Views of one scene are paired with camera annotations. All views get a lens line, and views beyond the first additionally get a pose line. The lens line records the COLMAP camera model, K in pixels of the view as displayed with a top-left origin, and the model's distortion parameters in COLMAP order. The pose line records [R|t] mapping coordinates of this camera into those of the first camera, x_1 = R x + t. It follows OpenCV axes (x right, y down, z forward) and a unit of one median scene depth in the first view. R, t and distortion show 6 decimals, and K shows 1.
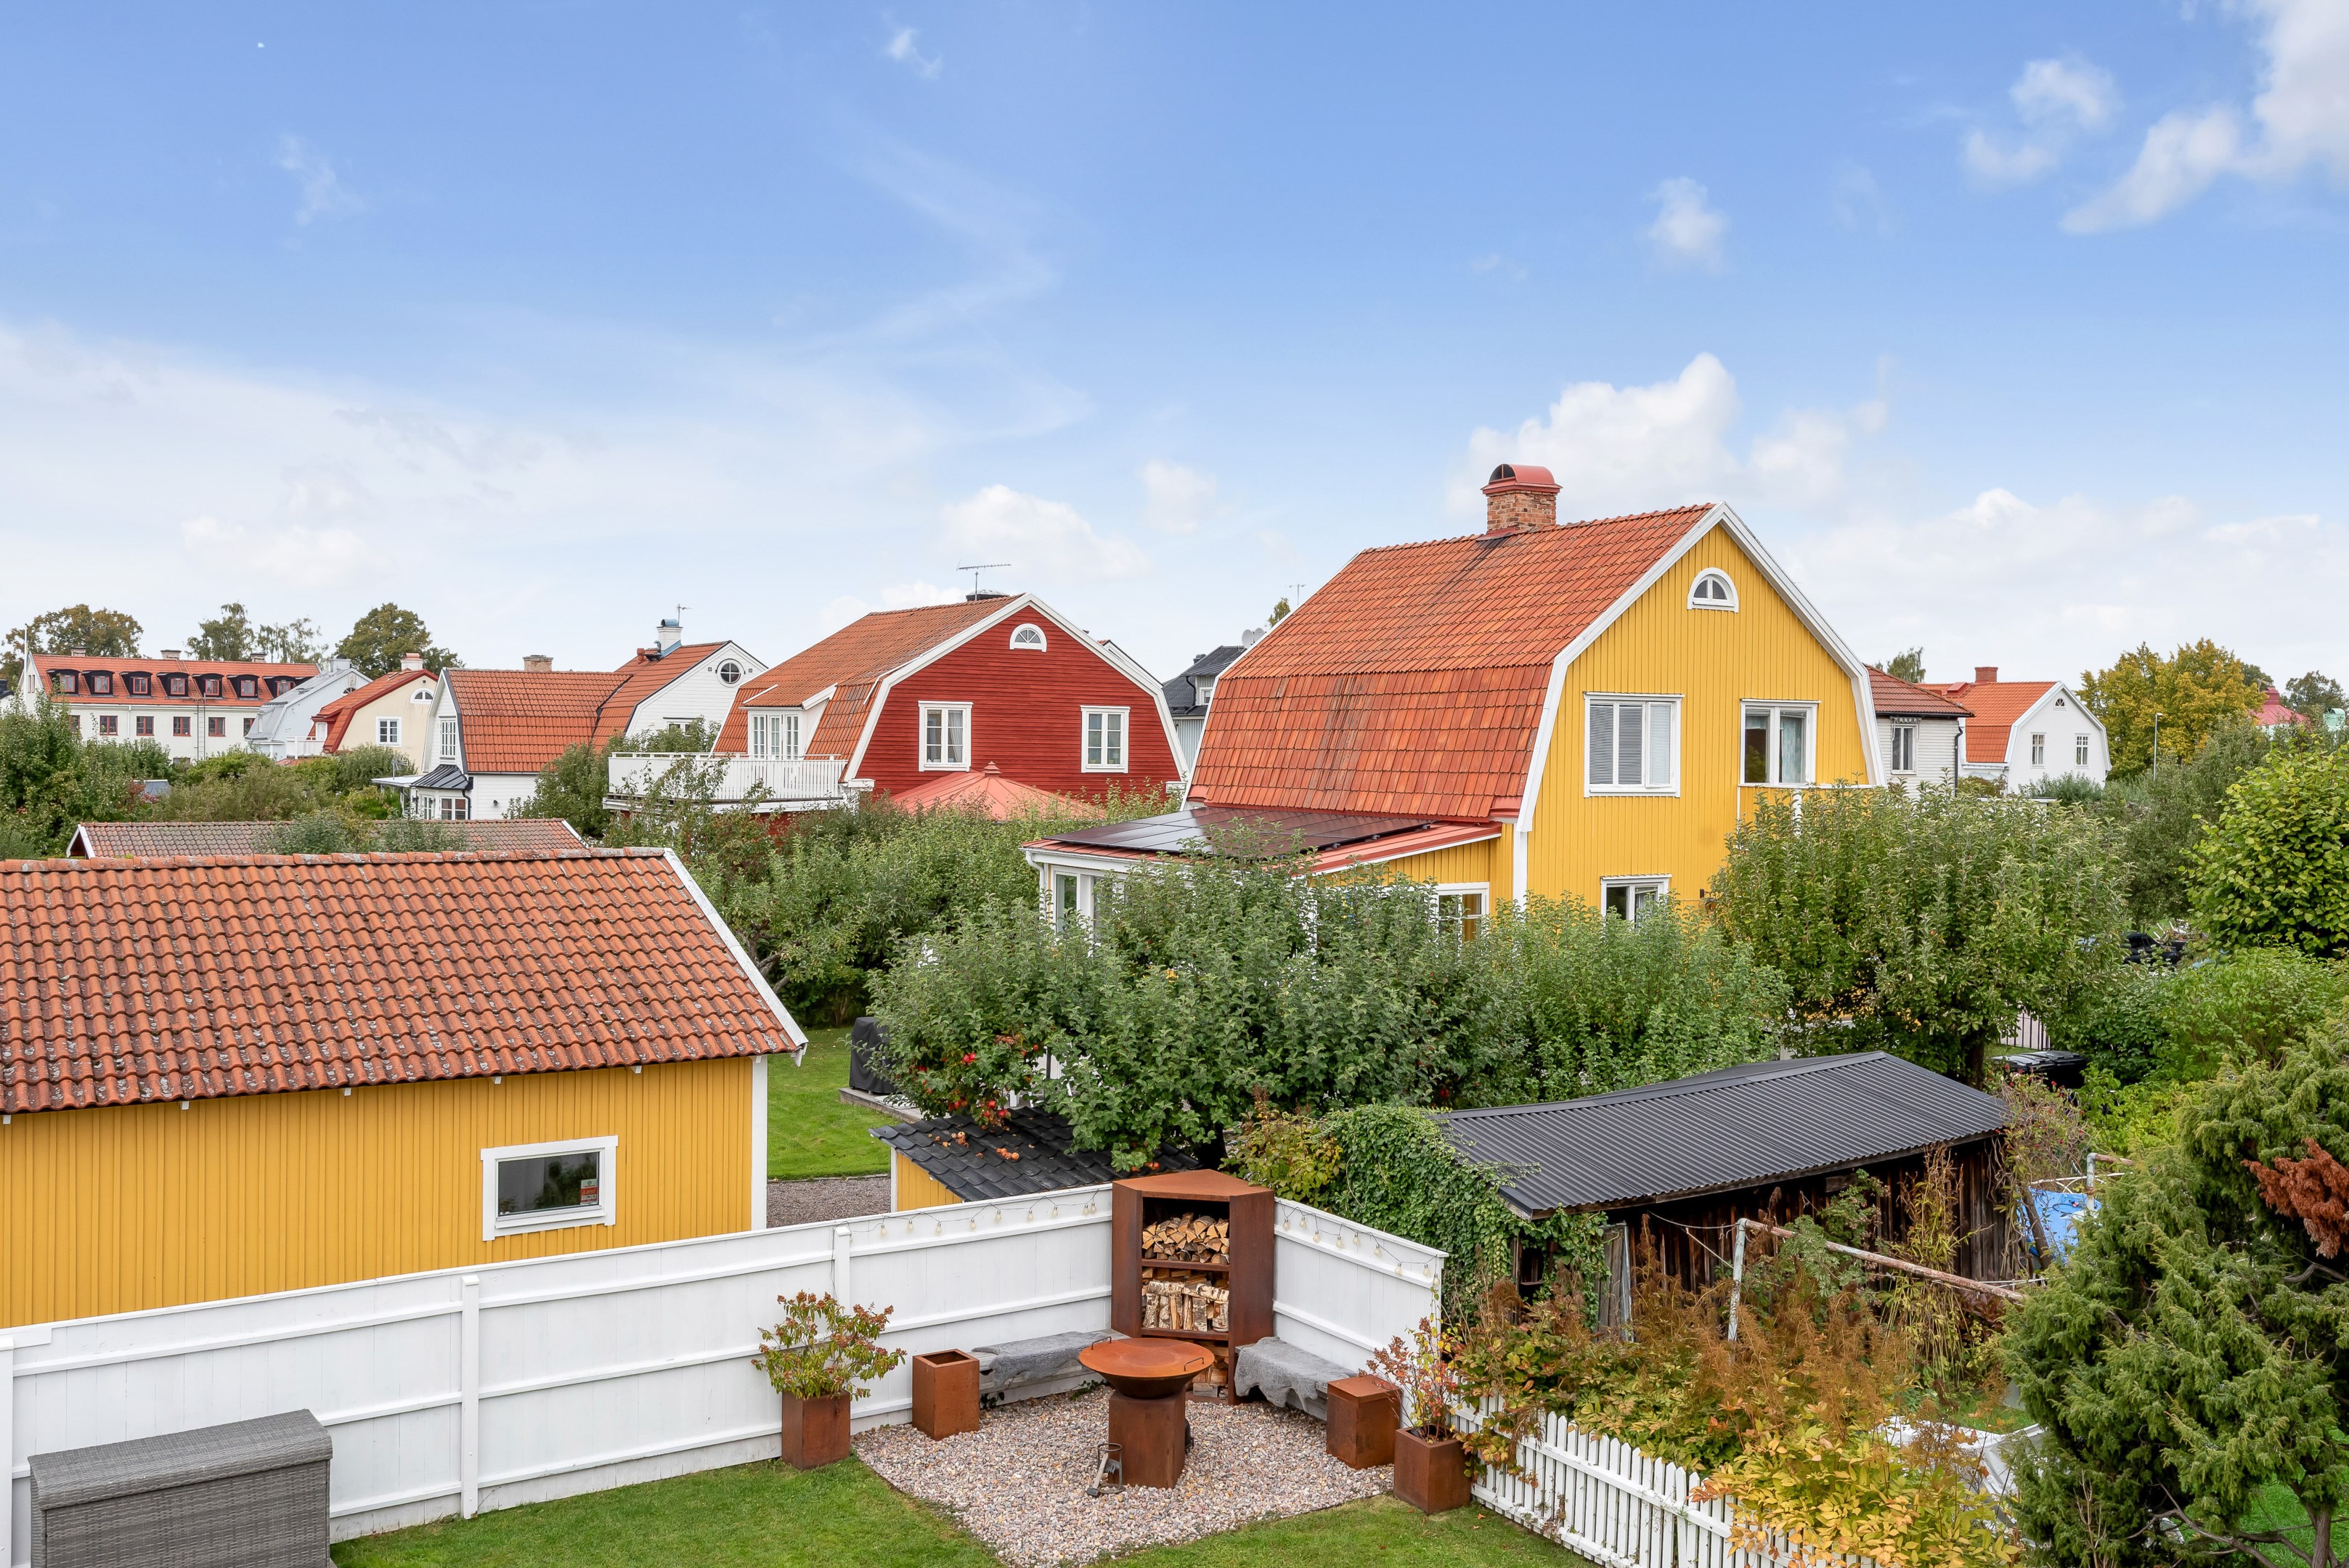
lens RADIAL K [[1987.1, 0, 1170.3], [0, 1987.1, 777.4], [0, 0, 1]] dist [0.005687, 0.000595]
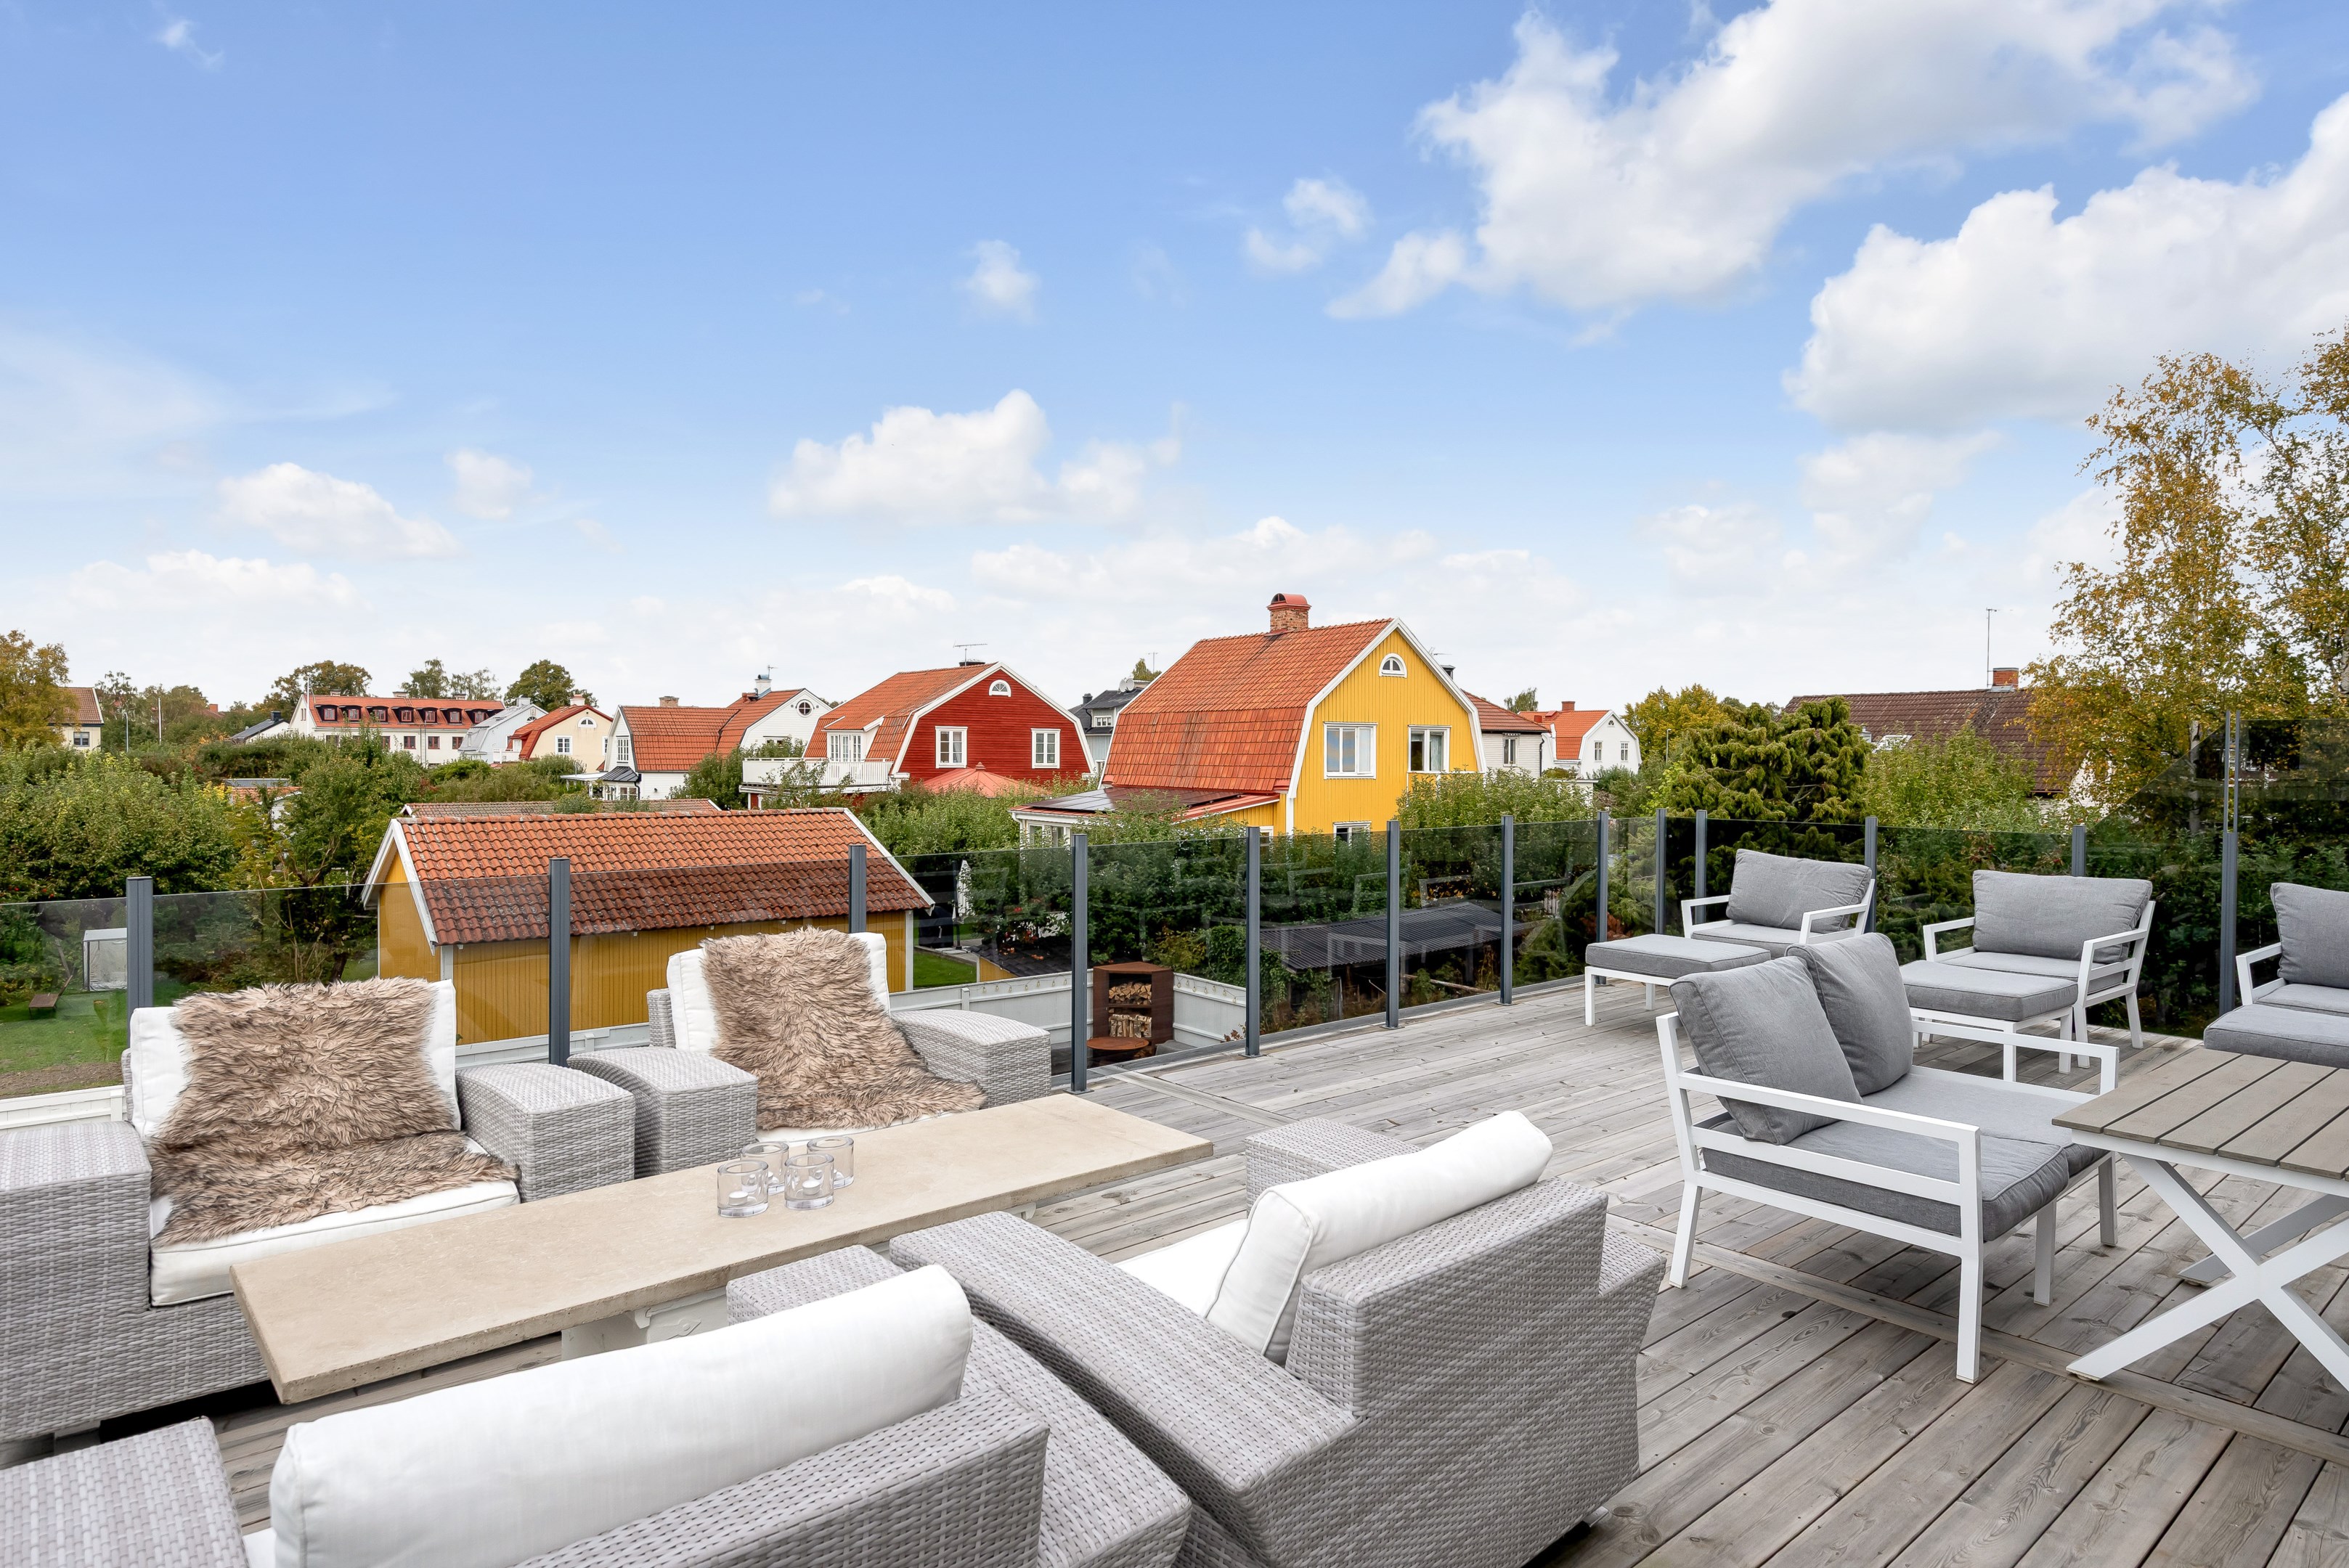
lens RADIAL K [[1277.1, 0, 1180.7], [0, 1277.1, 781.4], [0, 0, 1]] dist [0.002457, 0.000090]
pose [[0.995944, -0.007529, 0.089664, -0.018131], [0.006859, 0.999946, 0.007781, 0.001259], [-0.089718, -0.007135, 0.995942, -0.100583]]
